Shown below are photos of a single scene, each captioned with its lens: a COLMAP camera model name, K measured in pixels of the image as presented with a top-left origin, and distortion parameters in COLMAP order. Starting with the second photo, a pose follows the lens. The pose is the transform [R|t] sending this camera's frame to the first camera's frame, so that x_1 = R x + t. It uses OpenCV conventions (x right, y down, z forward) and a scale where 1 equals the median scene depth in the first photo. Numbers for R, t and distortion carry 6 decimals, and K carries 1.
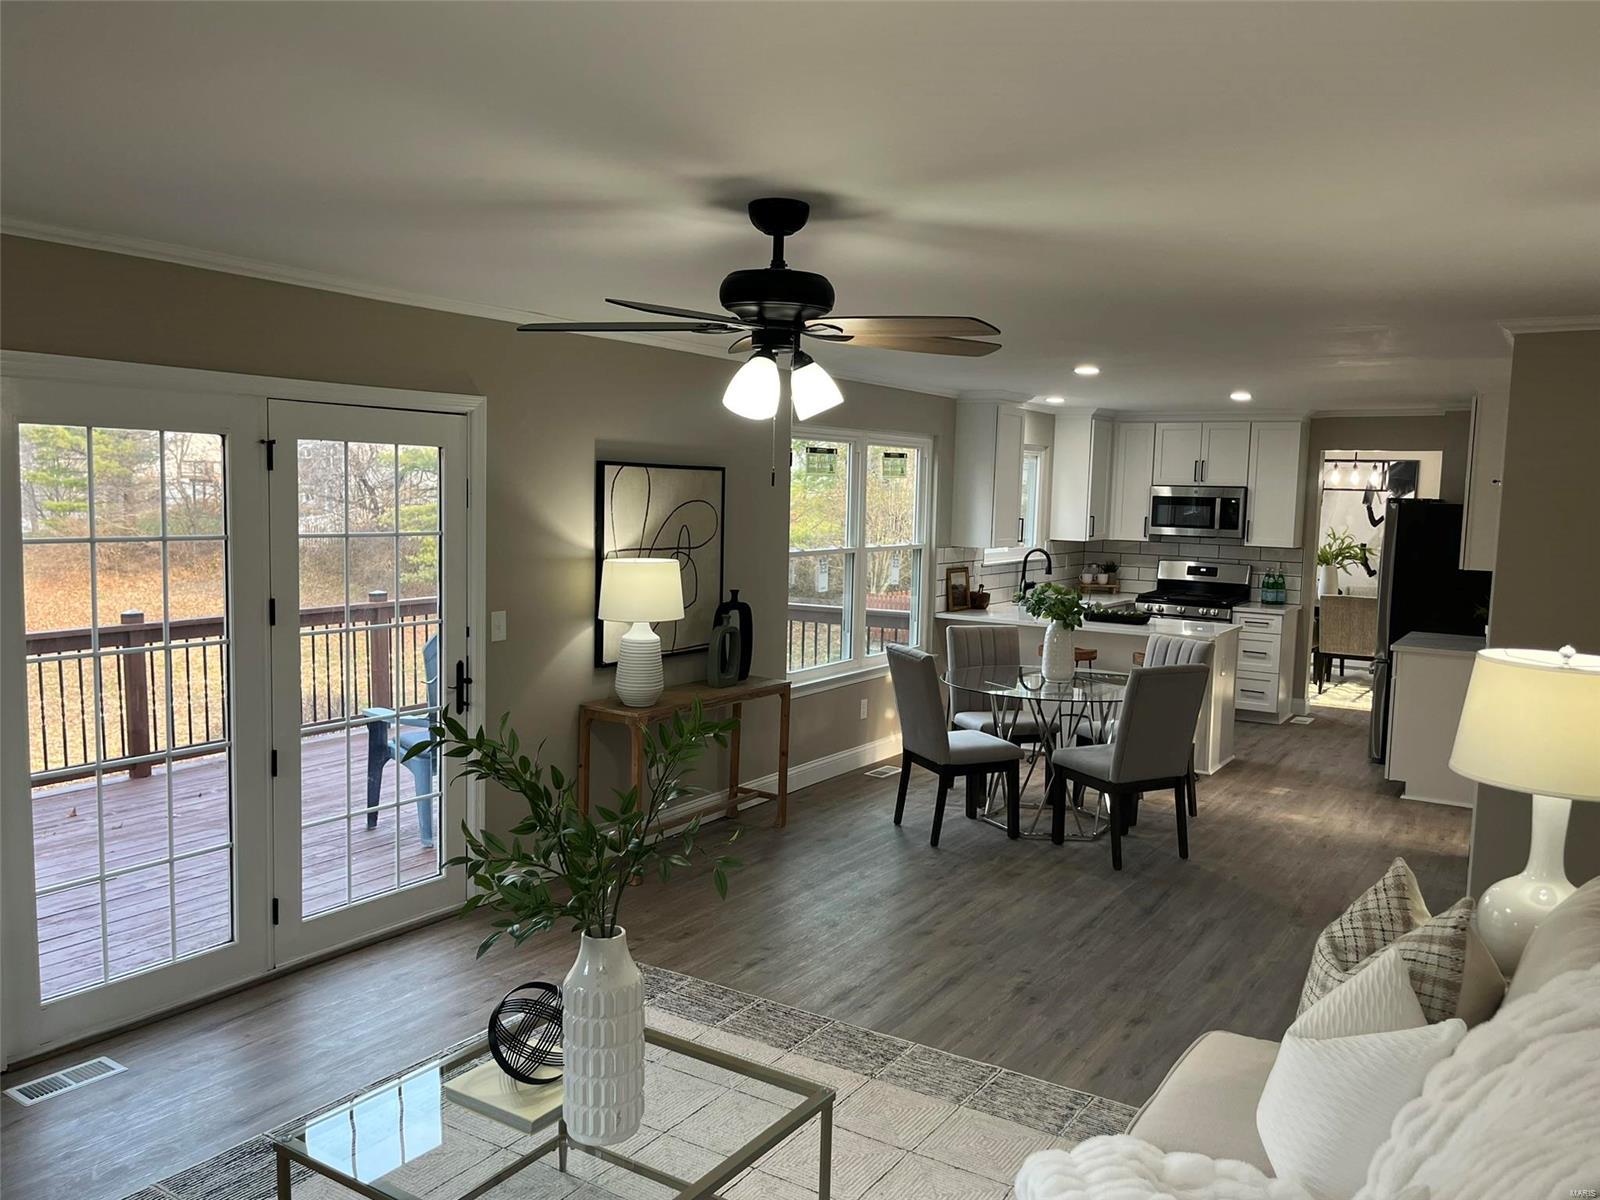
lens RADIAL K [[1273.4, 0, 800.9], [0, 1273.4, 612.4], [0, 0, 1]] dist [0.087457, -0.255372]
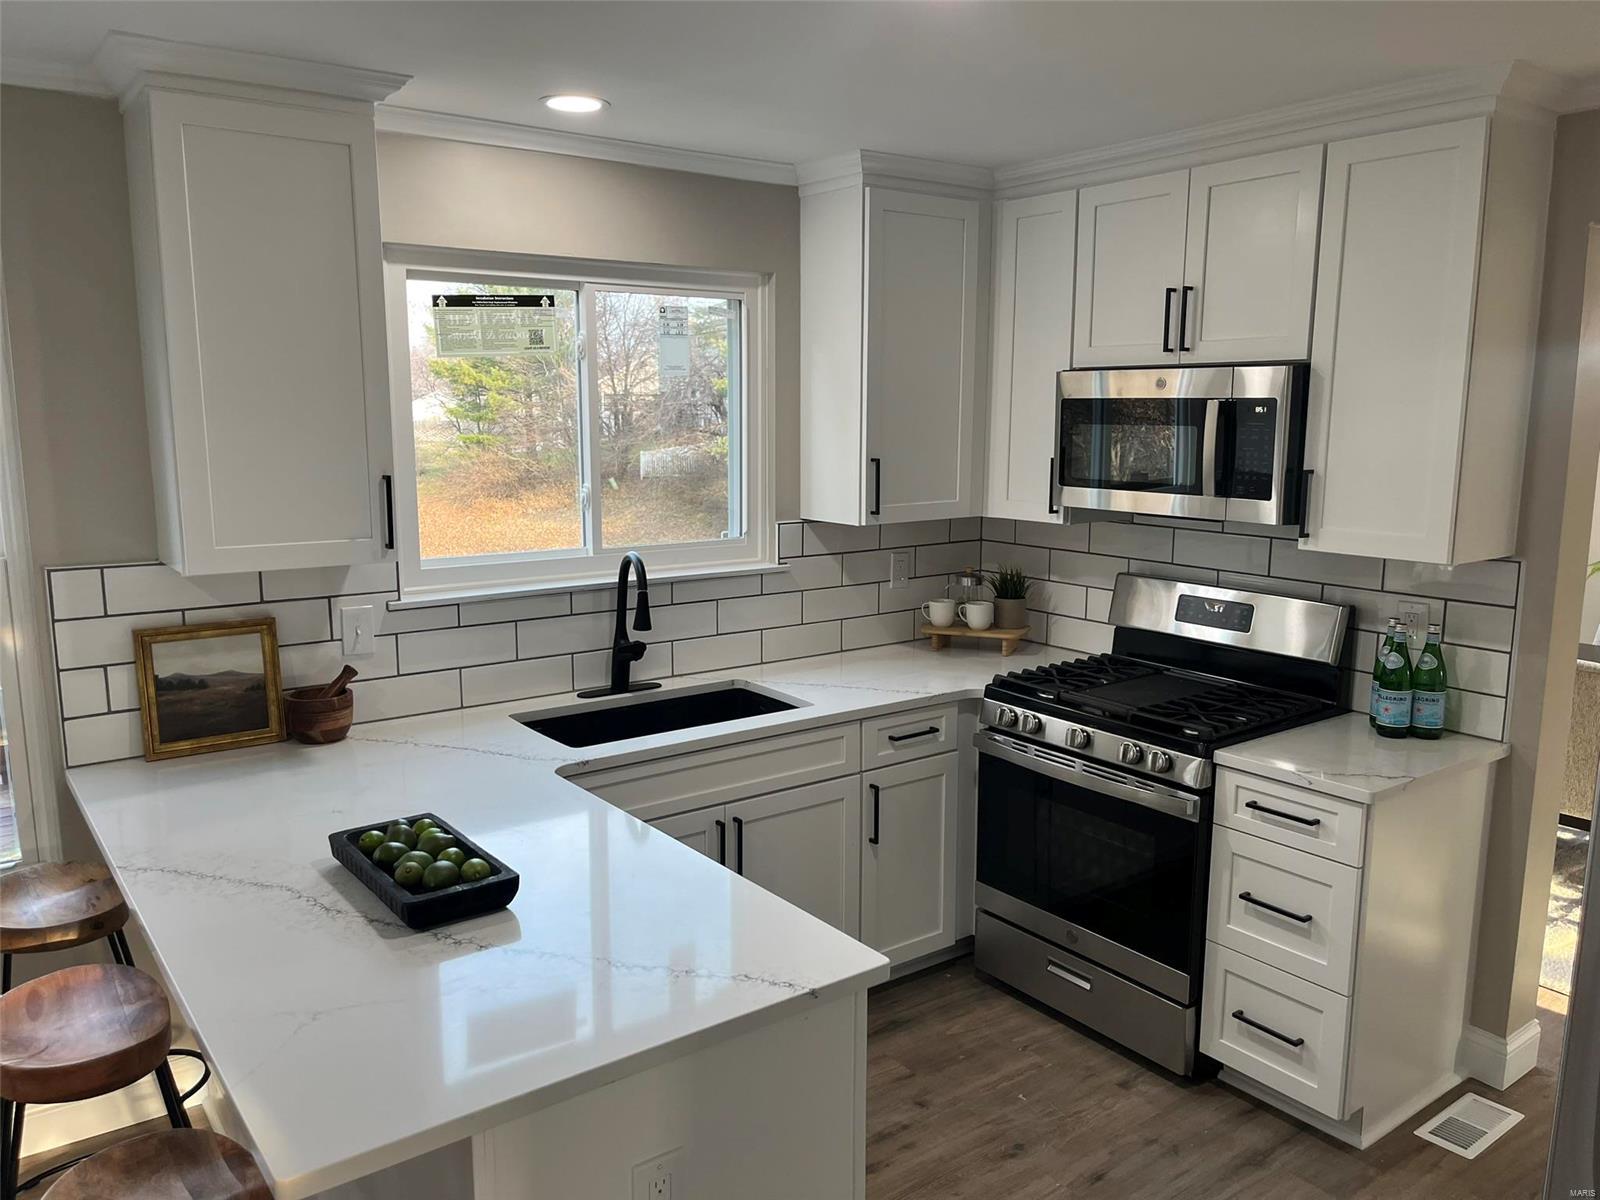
lens RADIAL K [[1214.7, 0, 801.7], [0, 1214.7, 607.4], [0, 0, 1]] dist [0.084625, -0.119923]
pose [[0.930672, 0.037371, -0.363940, 0.337843], [-0.014885, 0.997813, 0.064397, -0.054674], [0.365551, -0.054515, 0.929194, 0.662404]]
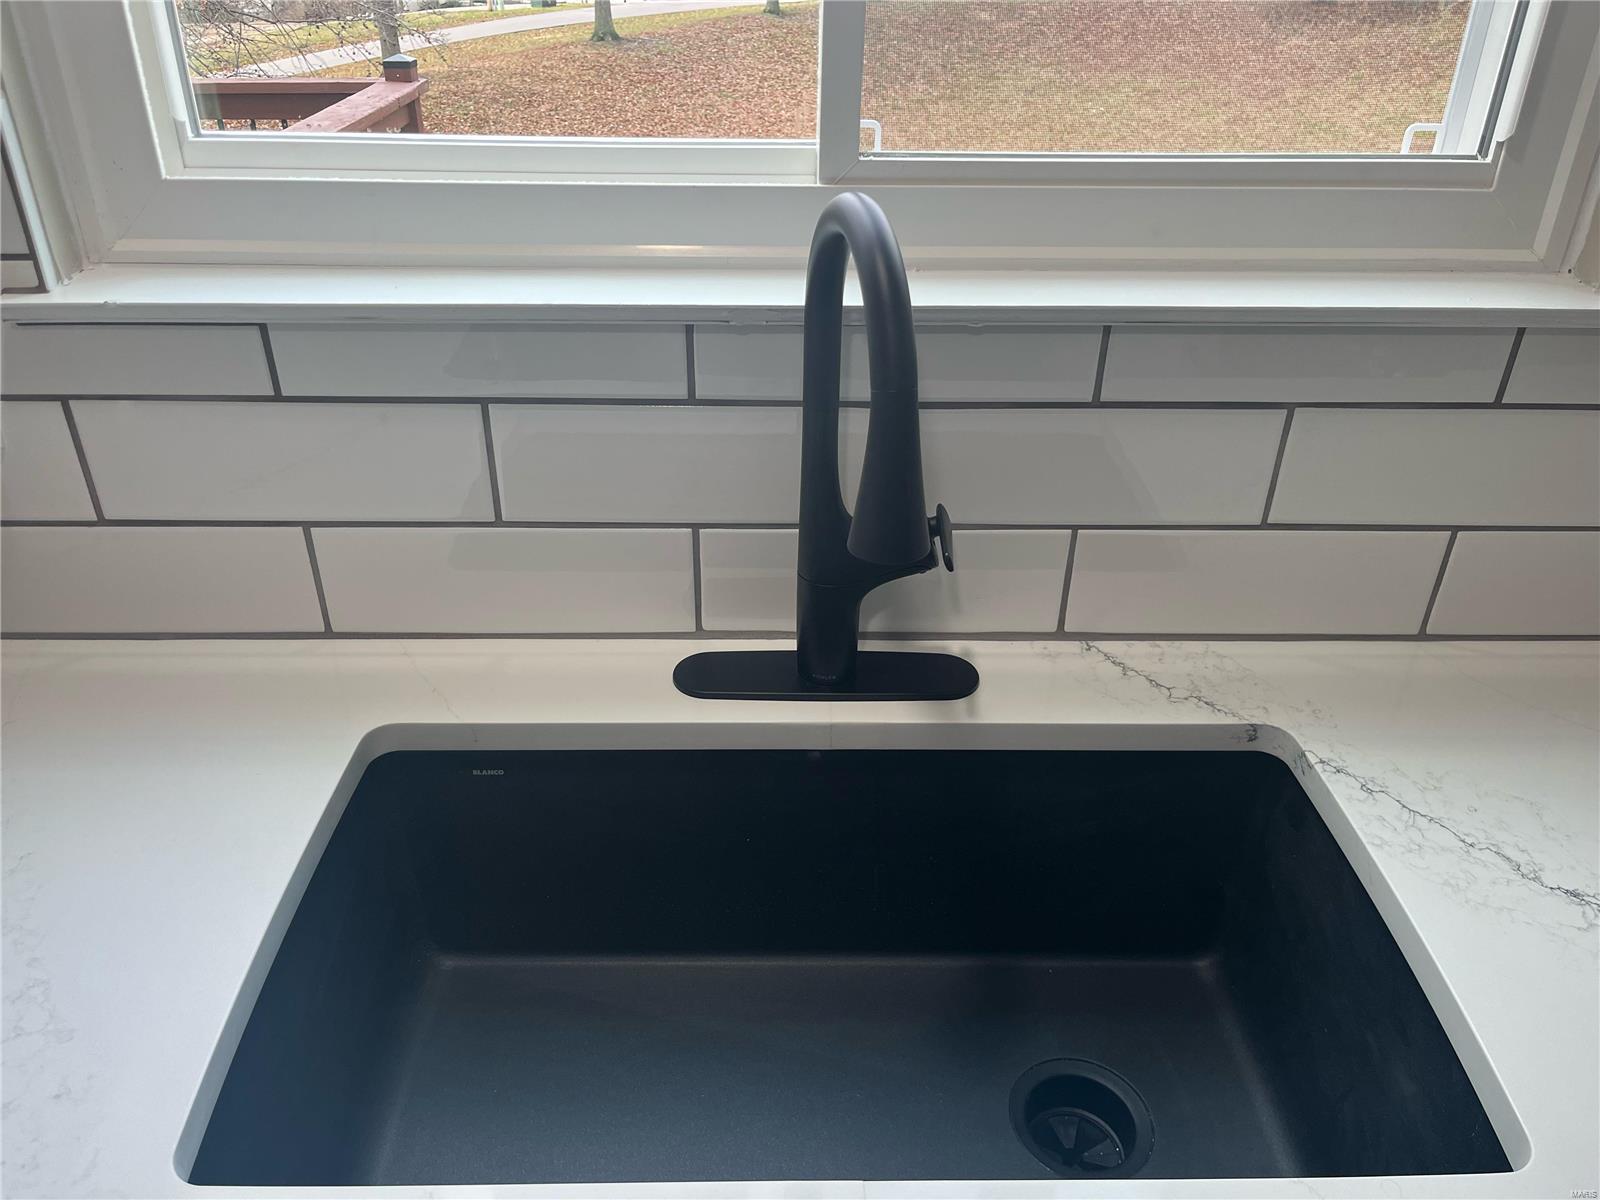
lens RADIAL K [[1214.7, 0, 801.7], [0, 1214.7, 607.4], [0, 0, 1]] dist [0.084625, -0.119923]
pose [[0.547111, 0.404286, -0.732954, 0.237814], [-0.077991, 0.896441, 0.436246, -0.058238], [0.833419, -0.181512, 0.521984, 0.906576]]
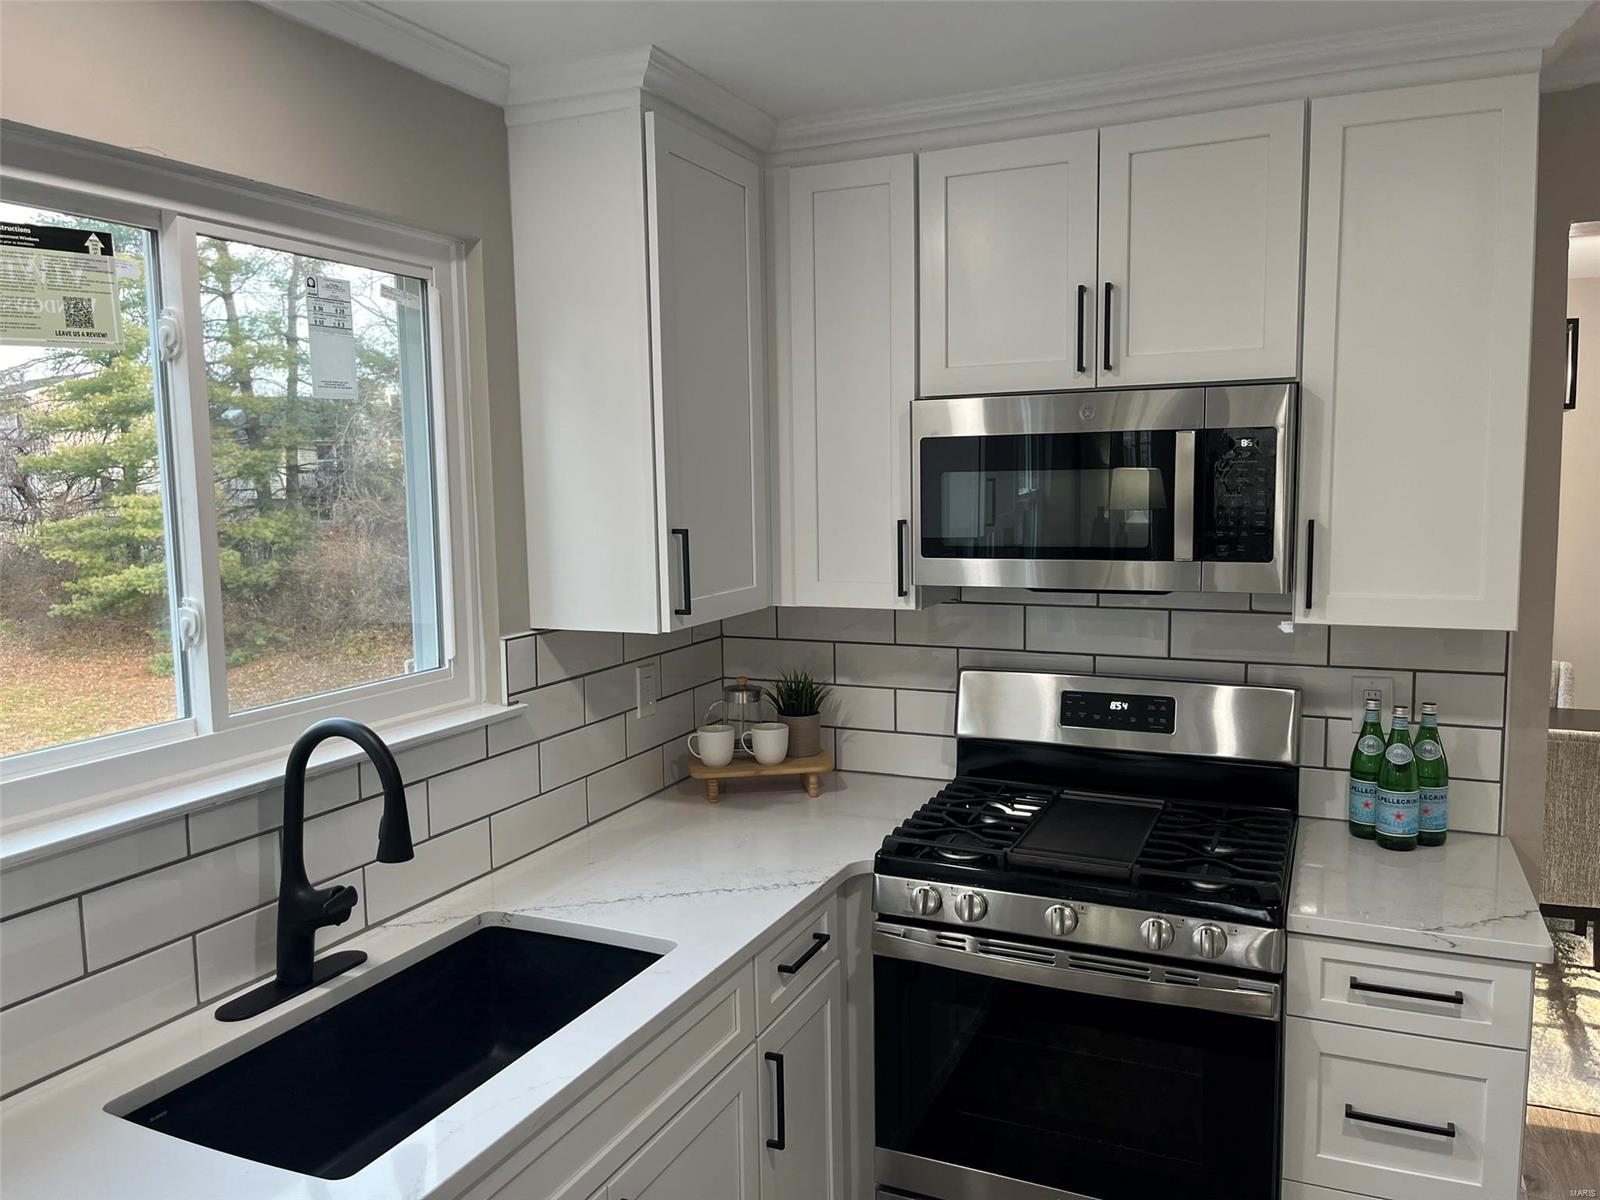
lens RADIAL K [[1203.3, 0, 799.5], [0, 1203.3, 602.1], [0, 0, 1]] dist [0.081324, -0.110928]
pose [[0.989839, -0.055743, 0.130815, 0.219739], [0.054938, 0.998442, 0.009754, -0.062679], [-0.131154, -0.002468, 0.991359, 0.772441]]
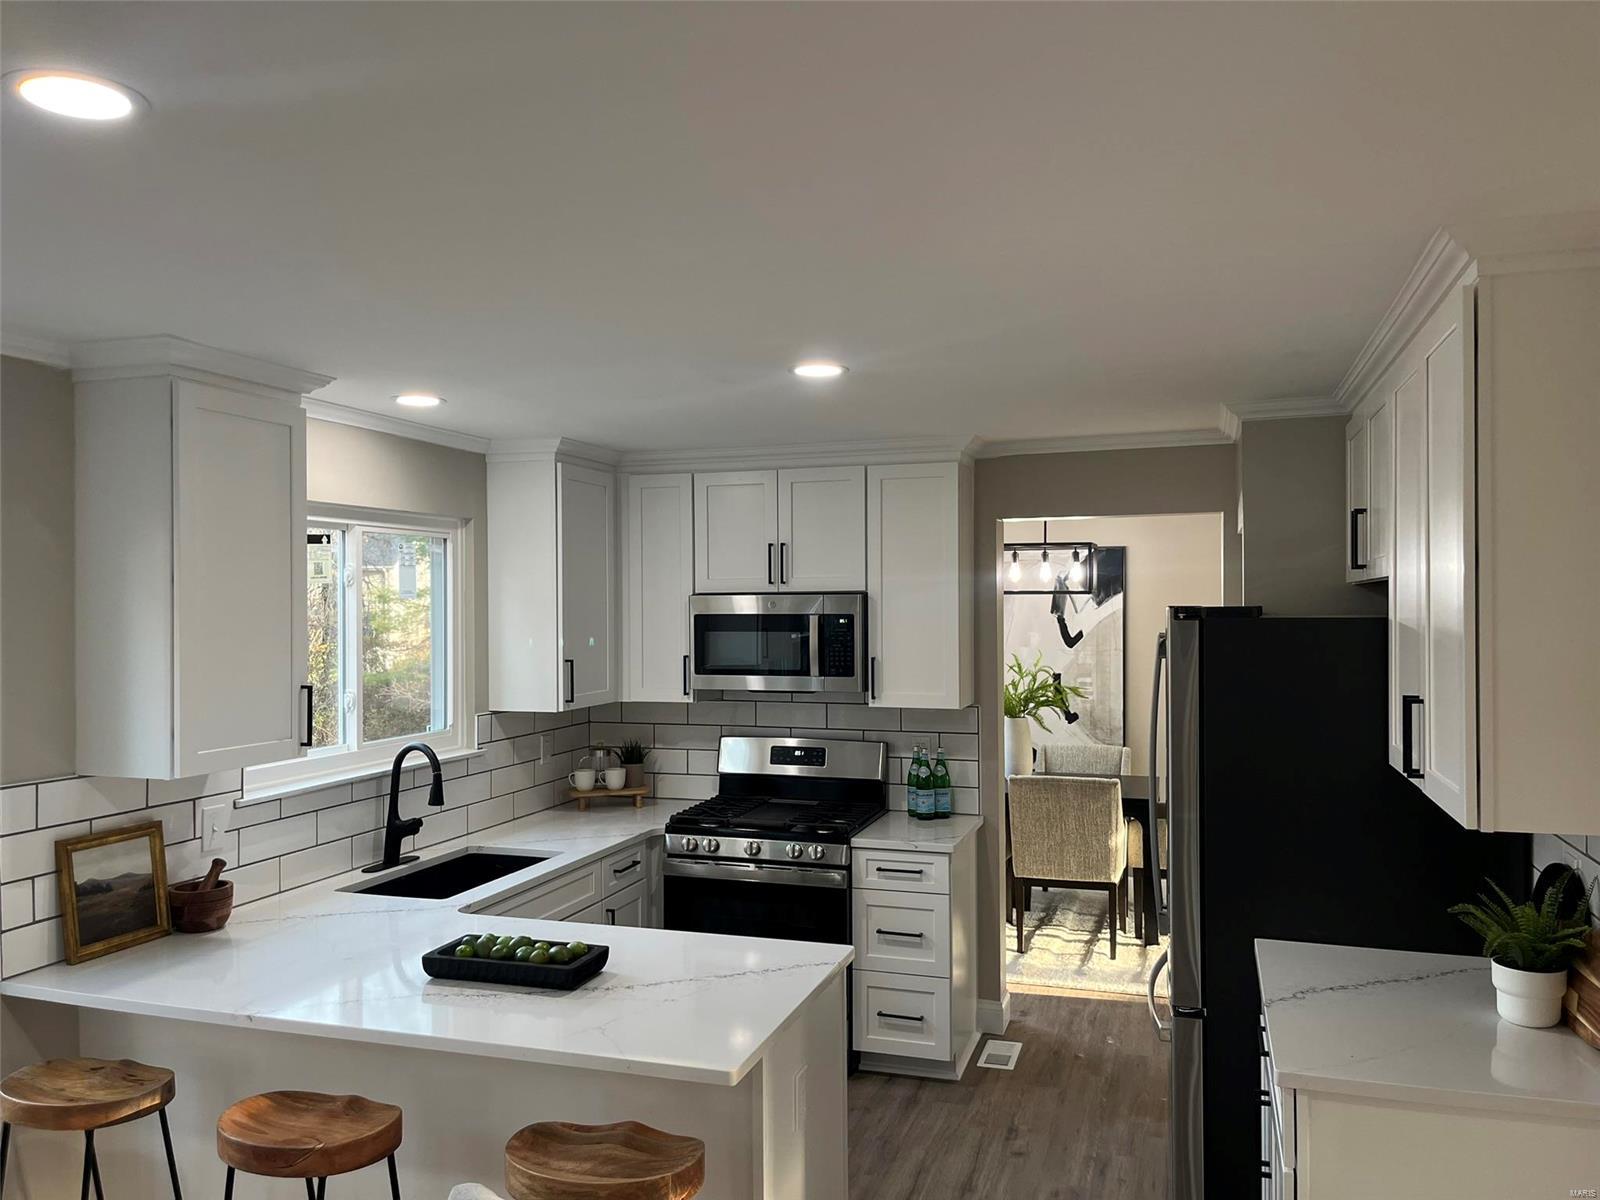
lens RADIAL K [[1214.7, 0, 801.7], [0, 1214.7, 607.4], [0, 0, 1]] dist [0.084625, -0.119923]
pose [[0.970149, -0.031442, 0.240462, 0.202948], [0.054058, 0.994649, -0.088040, -0.049710], [-0.236407, 0.098411, 0.966658, 0.530544]]
